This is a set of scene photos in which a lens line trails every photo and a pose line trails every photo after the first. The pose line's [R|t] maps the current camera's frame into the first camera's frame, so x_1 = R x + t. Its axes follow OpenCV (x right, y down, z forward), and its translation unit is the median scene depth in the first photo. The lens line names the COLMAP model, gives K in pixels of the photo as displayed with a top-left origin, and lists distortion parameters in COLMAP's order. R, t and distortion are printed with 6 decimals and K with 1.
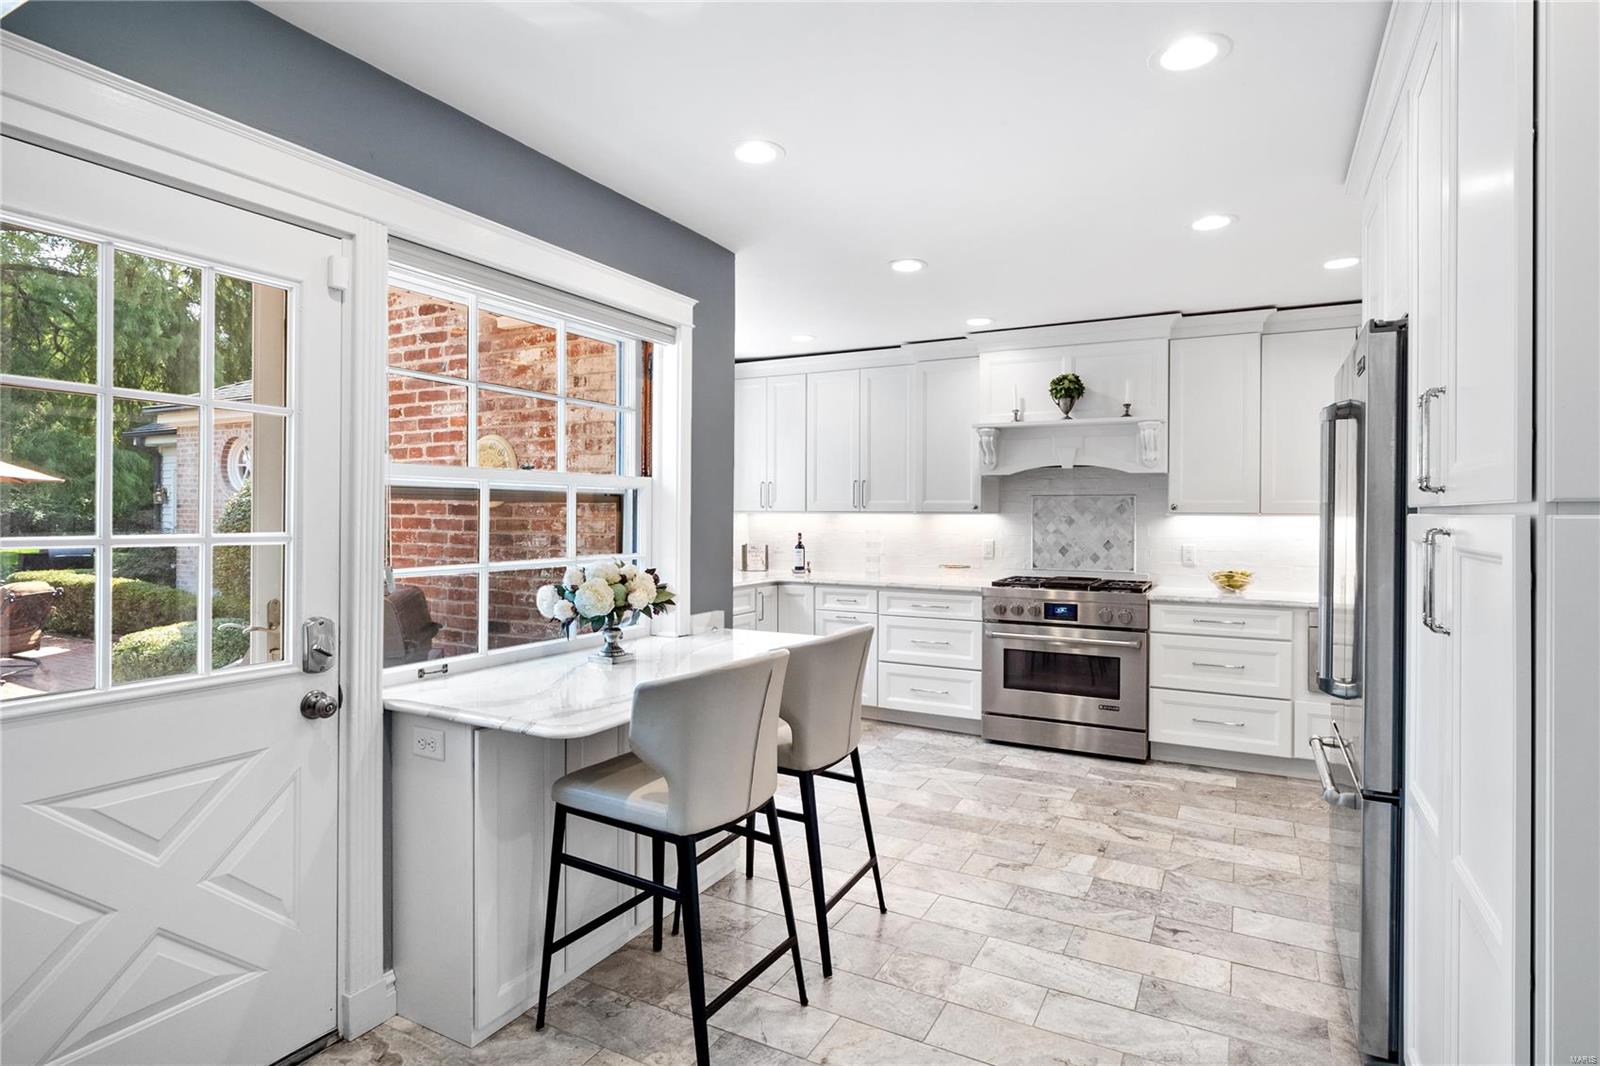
lens RADIAL K [[835.9, 0, 794.5], [0, 835.9, 512.7], [0, 0, 1]] dist [-0.007101, -0.000456]
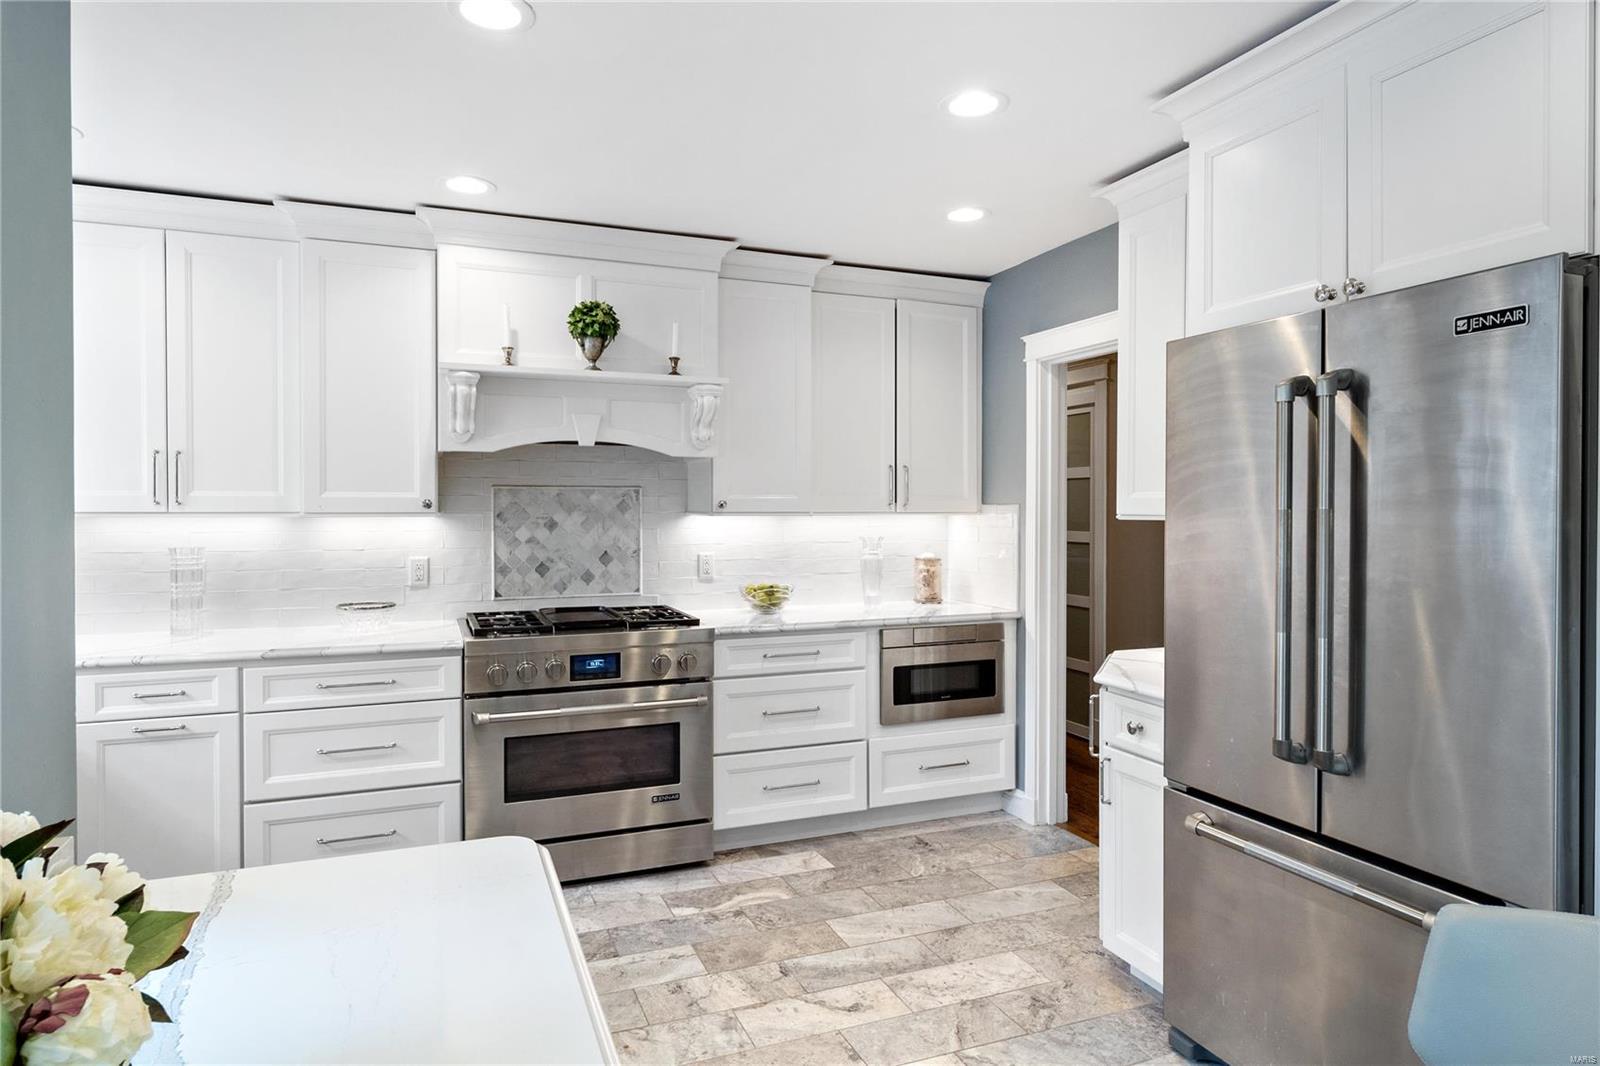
lens RADIAL K [[935.1, 0, 802.8], [0, 935.1, 510.7], [0, 0, 1]] dist [-0.003419, -0.001323]
pose [[0.634111, -0.009130, 0.773188, -0.134075], [0.000296, 0.999933, 0.011565, -0.010357], [-0.773242, -0.007105, 0.634072, 0.399420]]
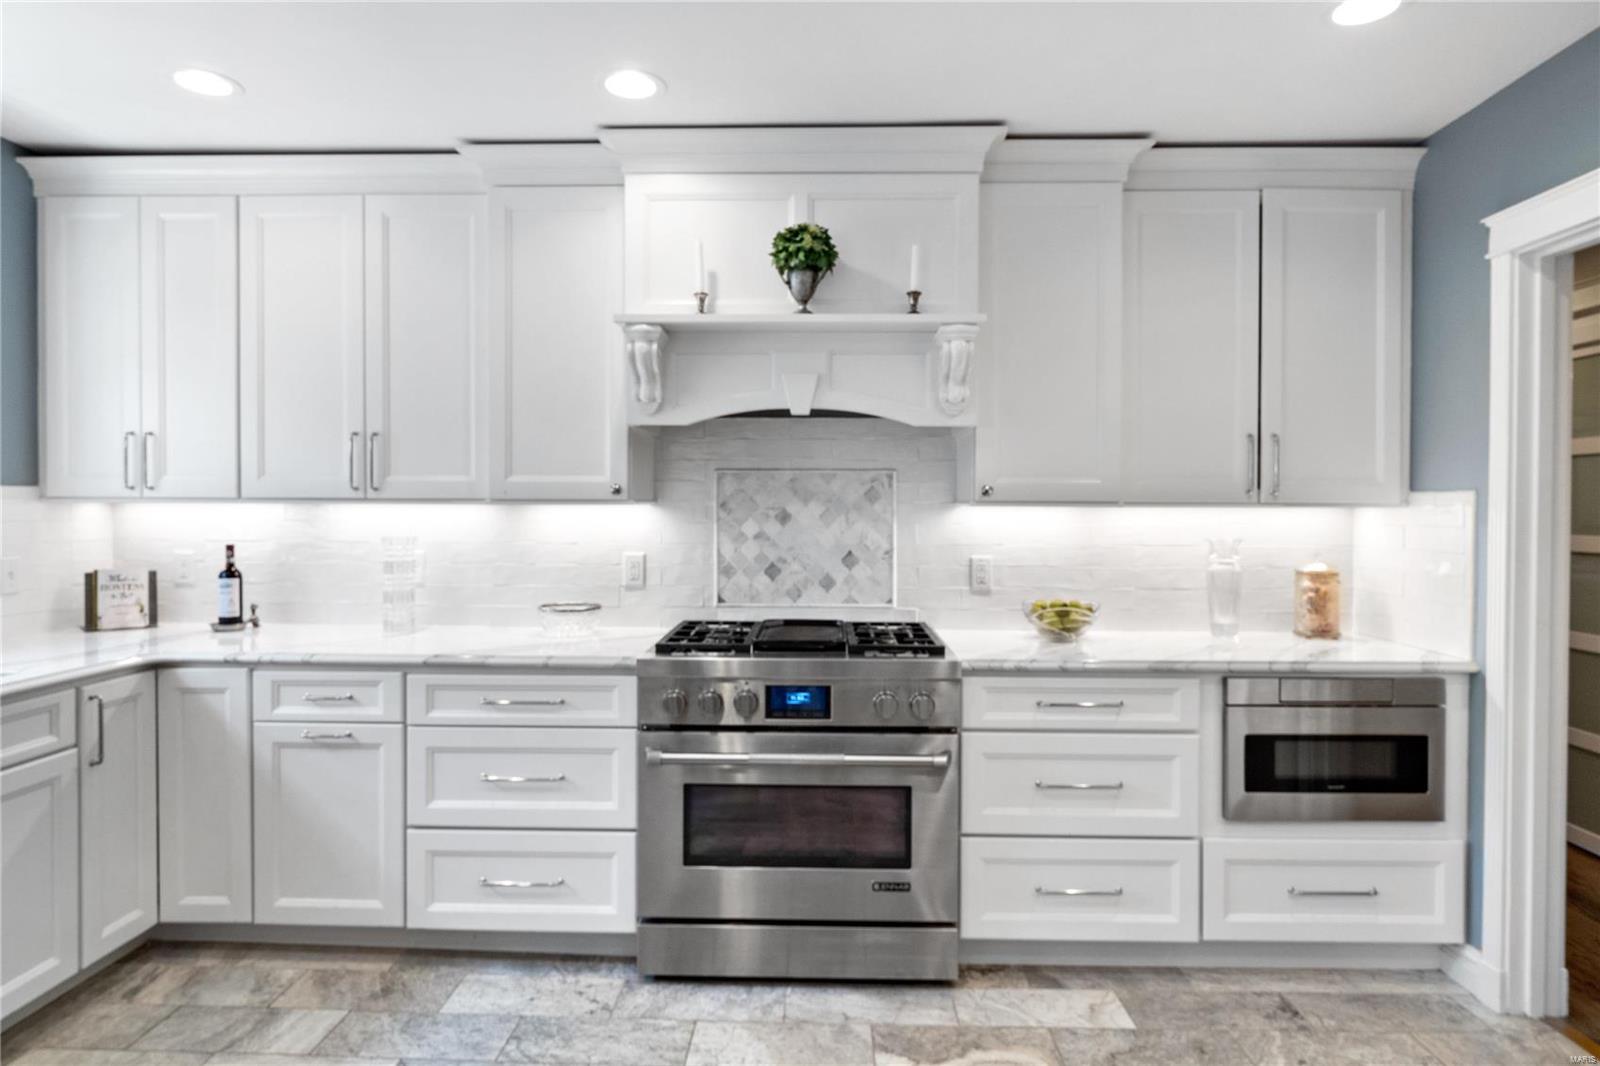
lens RADIAL K [[935.1, 0, 800.9], [0, 935.1, 515.0], [0, 0, 1]] dist [-0.003419, -0.001323]
pose [[0.892116, -0.007311, 0.451748, 0.068573], [0.000132, 0.999873, 0.015922, -0.000764], [-0.451807, -0.014145, 0.892003, 0.487766]]
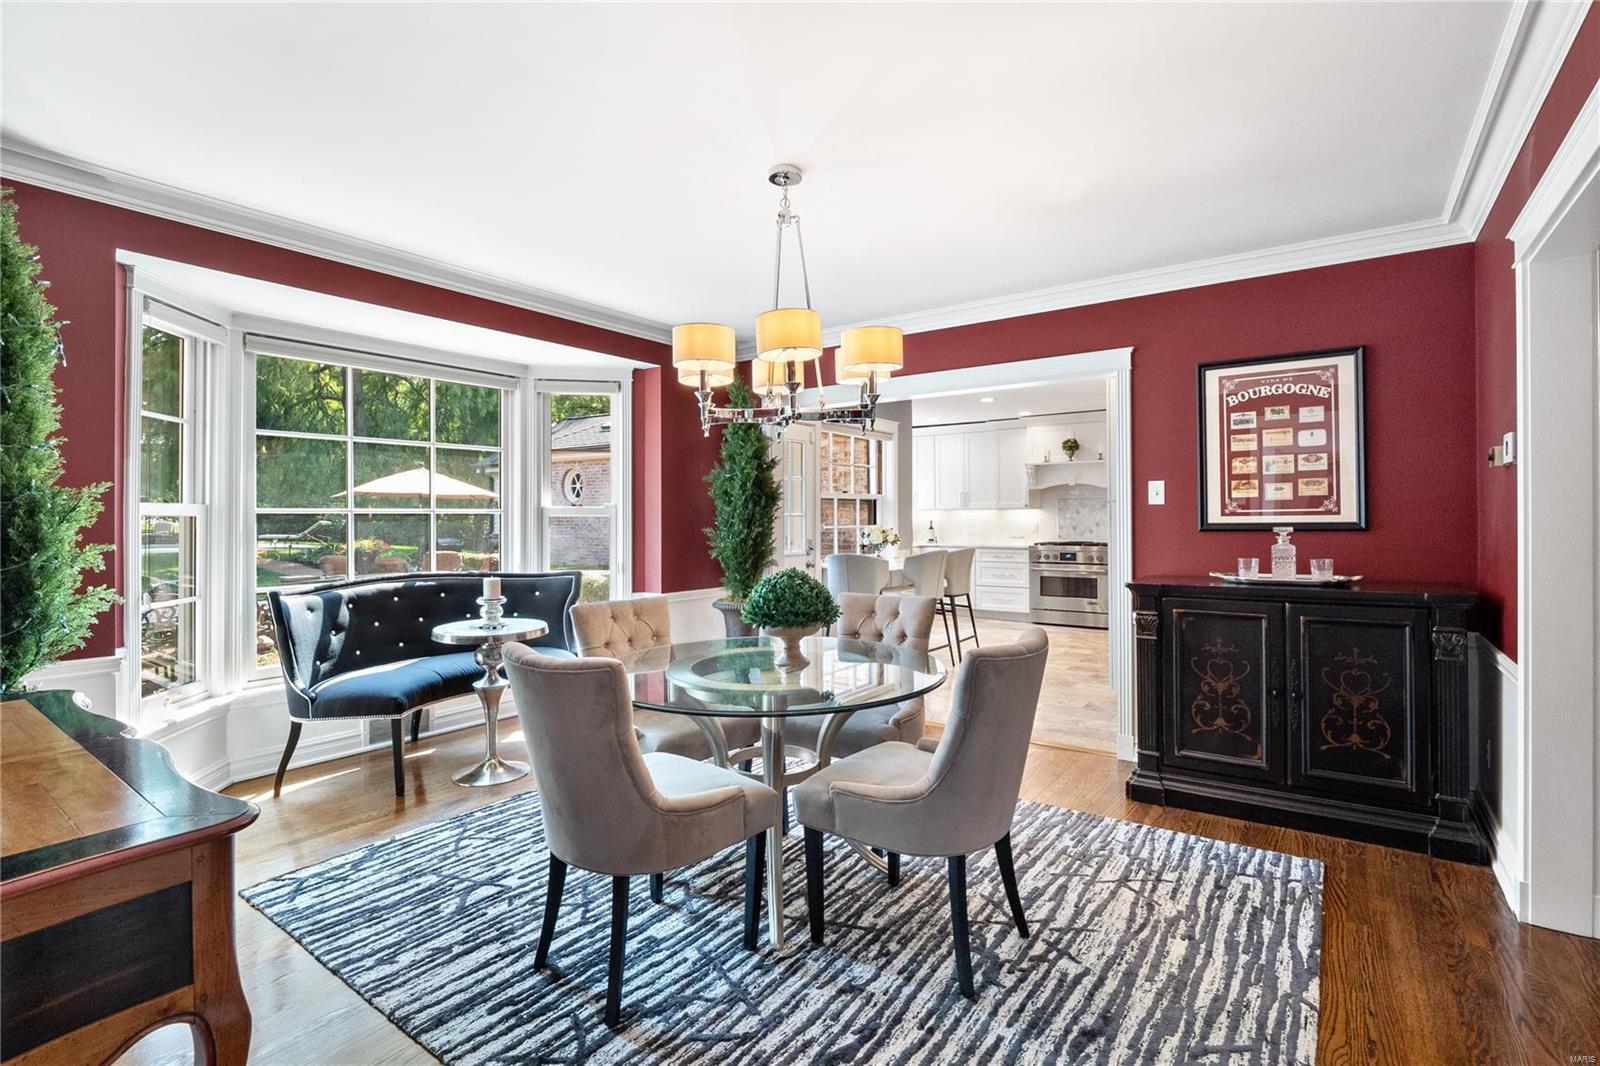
lens RADIAL K [[746.7, 0, 787.7], [0, 746.7, 509.6], [0, 0, 1]] dist [-0.010594, -0.000806]
pose [[0.989777, -0.010797, -0.142216, -0.091771], [0.009698, 0.999918, -0.008422, 0.012630], [0.142295, 0.006957, 0.989800, -0.850749]]
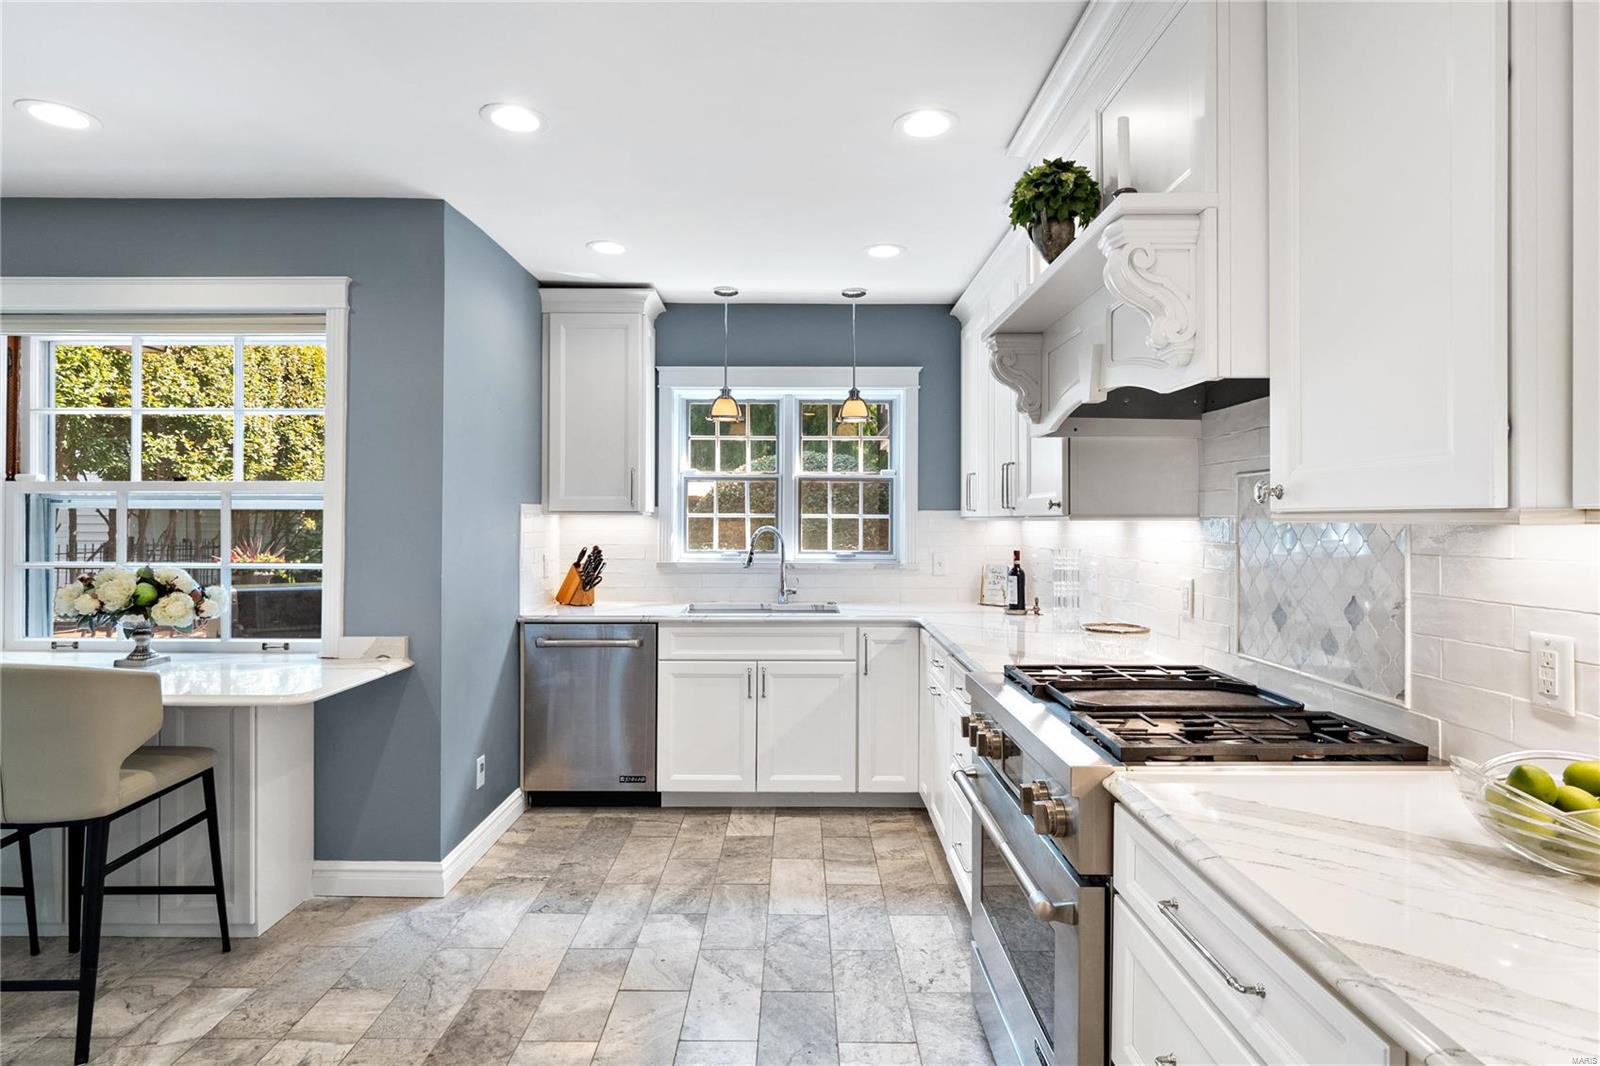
lens RADIAL K [[835.9, 0, 796.8], [0, 835.9, 520.5], [0, 0, 1]] dist [-0.007101, -0.000456]
pose [[0.475606, -0.004149, -0.879649, 0.598750], [0.003022, 0.999991, -0.003083, 0.003403], [0.879653, -0.001192, 0.475614, 0.690564]]
